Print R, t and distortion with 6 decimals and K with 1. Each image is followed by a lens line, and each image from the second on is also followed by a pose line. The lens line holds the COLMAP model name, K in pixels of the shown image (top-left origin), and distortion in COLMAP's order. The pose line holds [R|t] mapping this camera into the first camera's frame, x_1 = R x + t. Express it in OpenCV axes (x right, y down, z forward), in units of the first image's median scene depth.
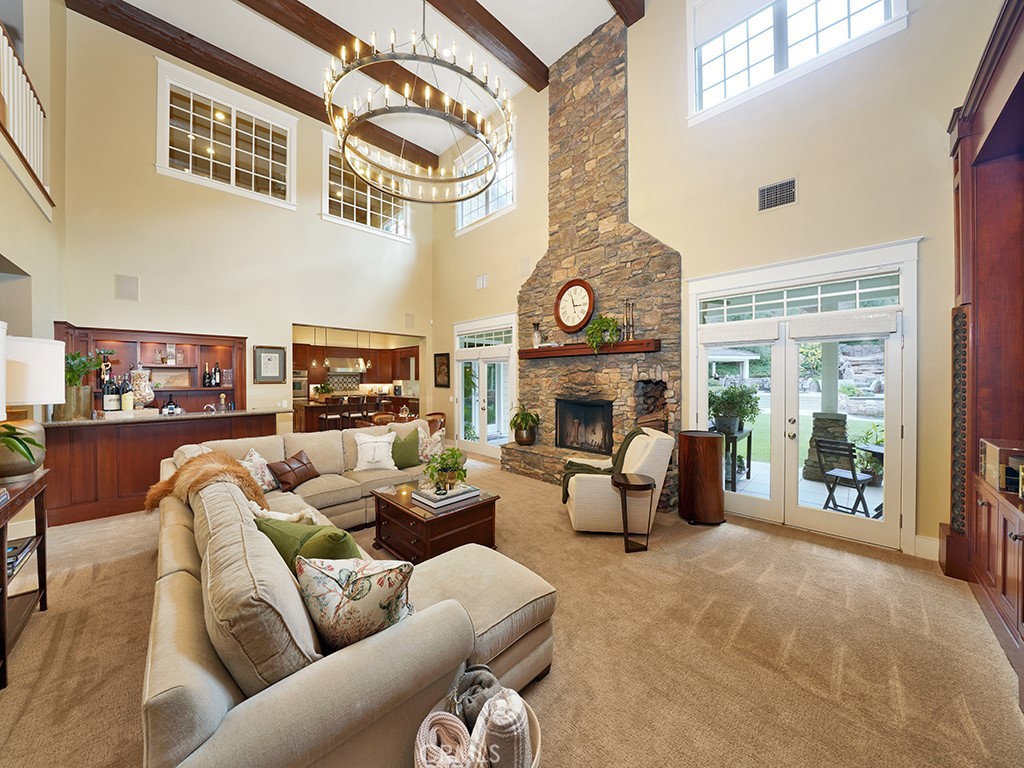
lens RADIAL K [[360.5, 0, 509.3], [0, 360.5, 381.1], [0, 0, 1]] dist [-0.017569, 0.000049]
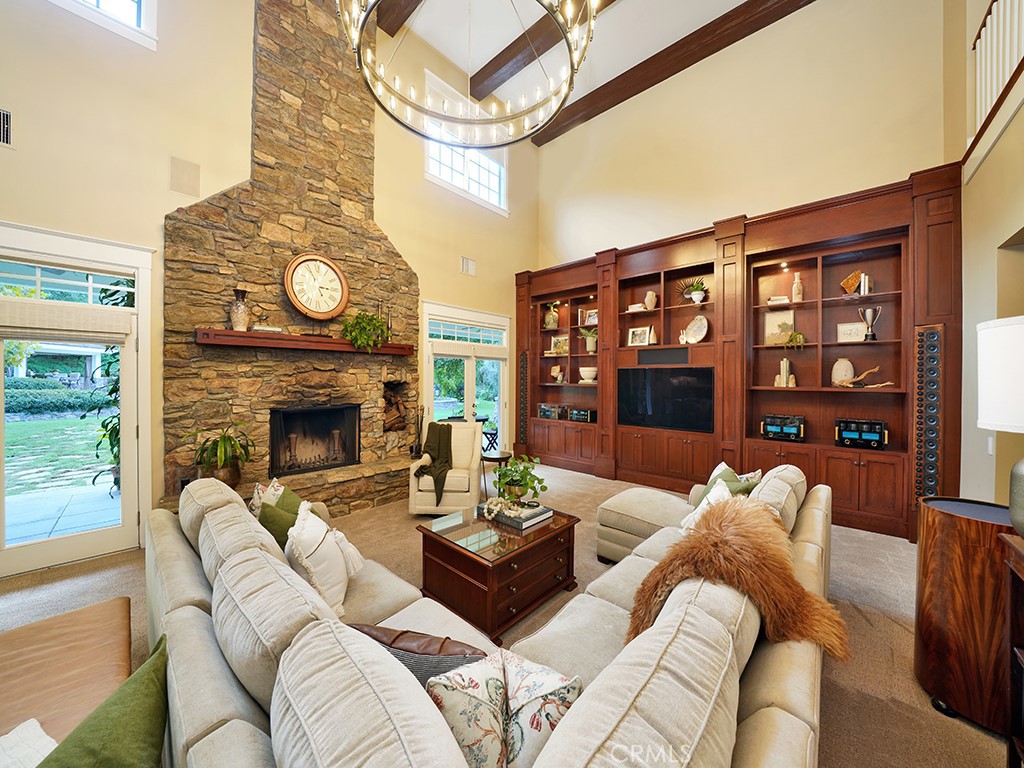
lens RADIAL K [[360.5, 0, 509.3], [0, 360.5, 381.1], [0, 0, 1]] dist [-0.017569, 0.000049]
pose [[-0.047003, 0.000720, 0.998894, -0.642884], [0.005337, 0.999986, -0.000469, -0.001346], [-0.998881, 0.005309, -0.047006, 0.649776]]
